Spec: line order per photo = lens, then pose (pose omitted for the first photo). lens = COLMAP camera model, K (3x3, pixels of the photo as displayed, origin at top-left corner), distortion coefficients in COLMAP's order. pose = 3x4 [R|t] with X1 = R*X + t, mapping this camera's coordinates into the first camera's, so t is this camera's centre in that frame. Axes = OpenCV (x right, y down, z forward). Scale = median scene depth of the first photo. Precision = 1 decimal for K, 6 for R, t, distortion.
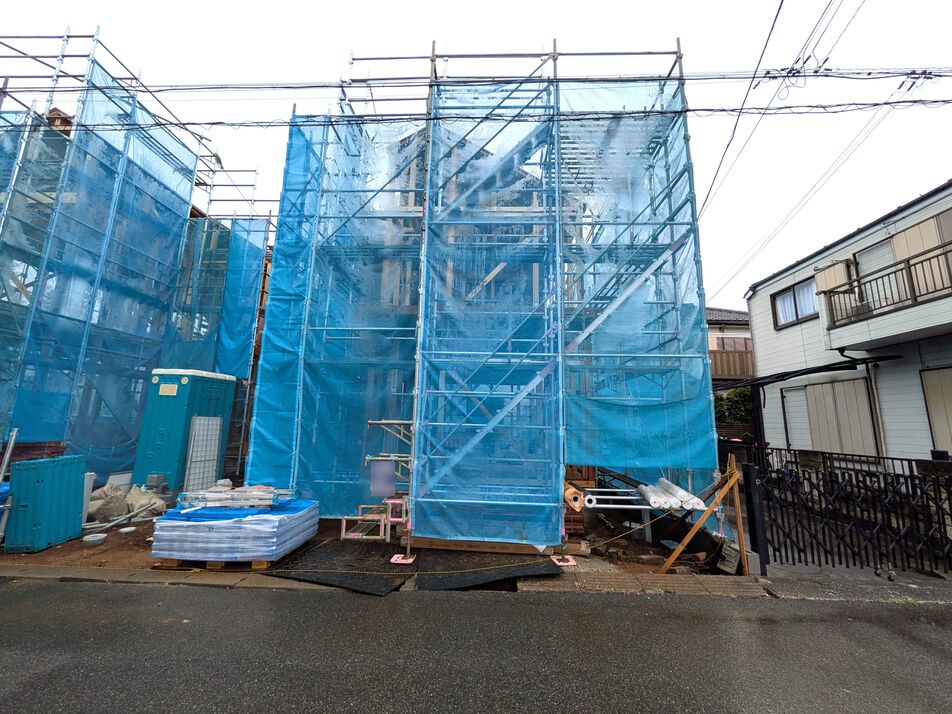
lens RADIAL K [[377.7, 0, 476.2], [0, 377.7, 357.7], [0, 0, 1]] dist [-0.003931, 0.001023]
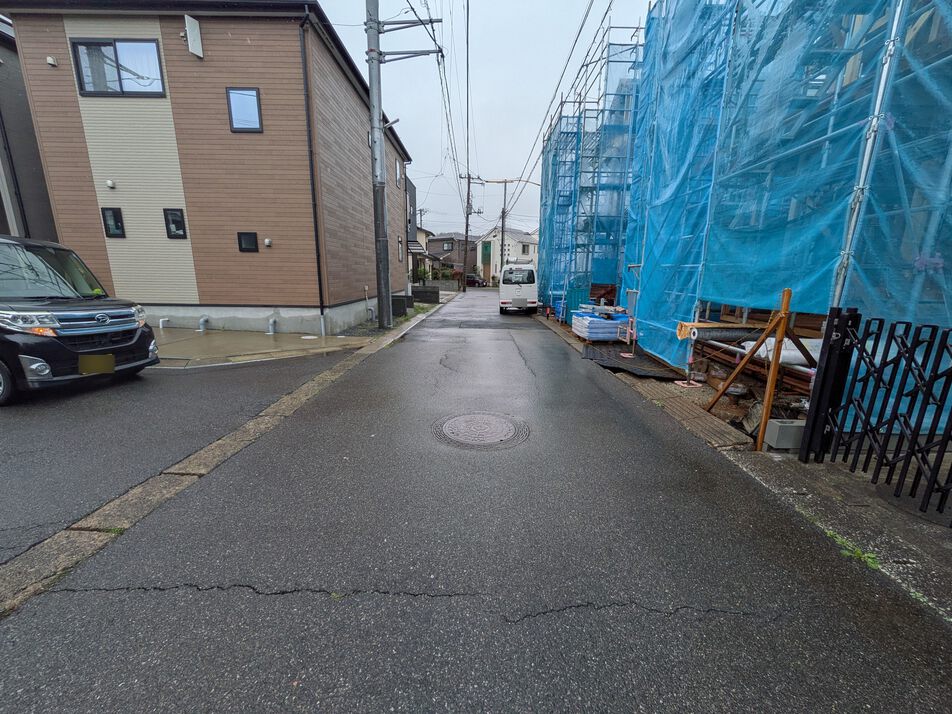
lens RADIAL K [[377.7, 0, 475.4], [0, 377.7, 359.4], [0, 0, 1]] dist [-0.003931, 0.001023]
pose [[0.018118, 0.199017, -0.979829, 1.269725], [0.163636, 0.966185, 0.199272, 0.137803], [0.986354, -0.163946, -0.015061, 0.395999]]
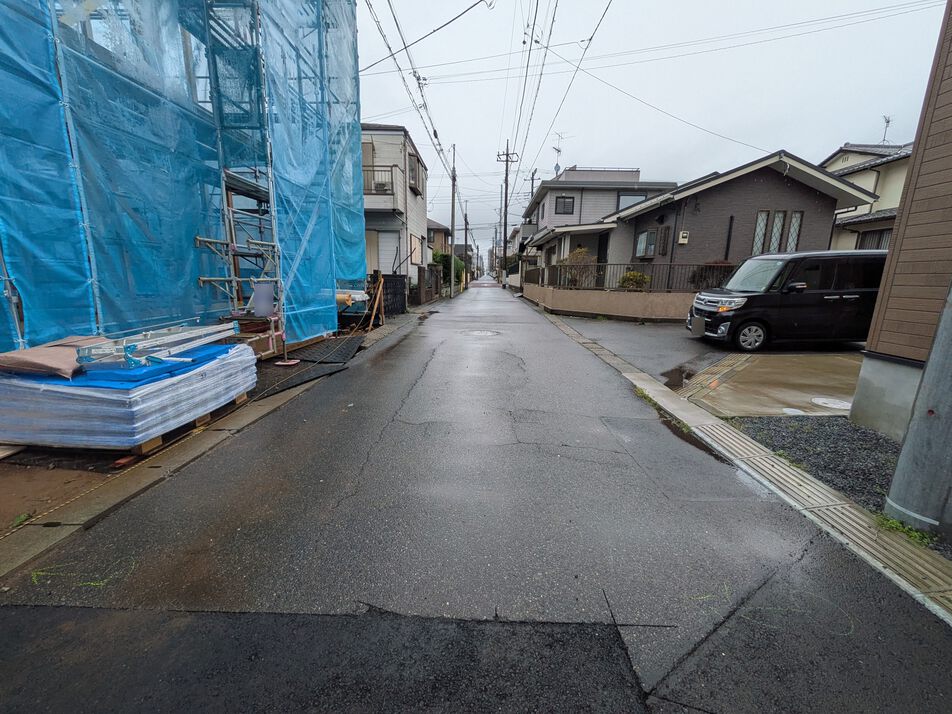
lens RADIAL K [[377.7, 0, 477.5], [0, 377.7, 357.1], [0, 0, 1]] dist [-0.003931, 0.001023]
pose [[-0.007624, -0.232910, 0.972468, -1.319049], [-0.195872, 0.954006, 0.226953, 0.130073], [-0.980600, -0.188749, -0.052894, 0.470793]]
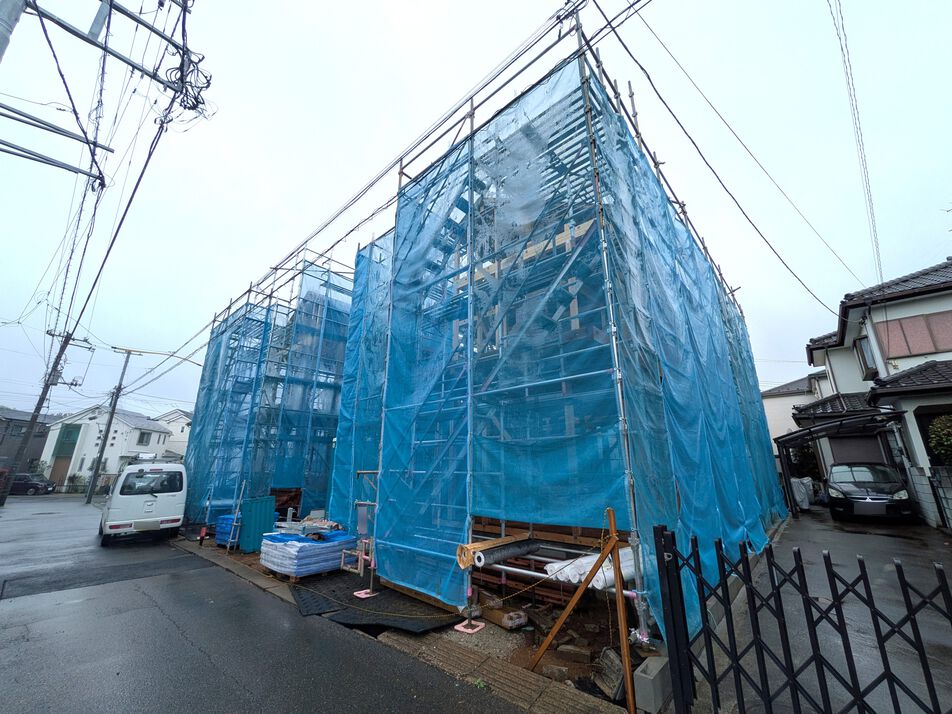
lens RADIAL K [[377.7, 0, 479.3], [0, 377.7, 354.0], [0, 0, 1]] dist [-0.003931, 0.001023]
pose [[0.768749, -0.210754, -0.603827, 0.904030], [0.131929, 0.976095, -0.172724, 0.061314], [0.625795, 0.053119, 0.778177, 0.274610]]
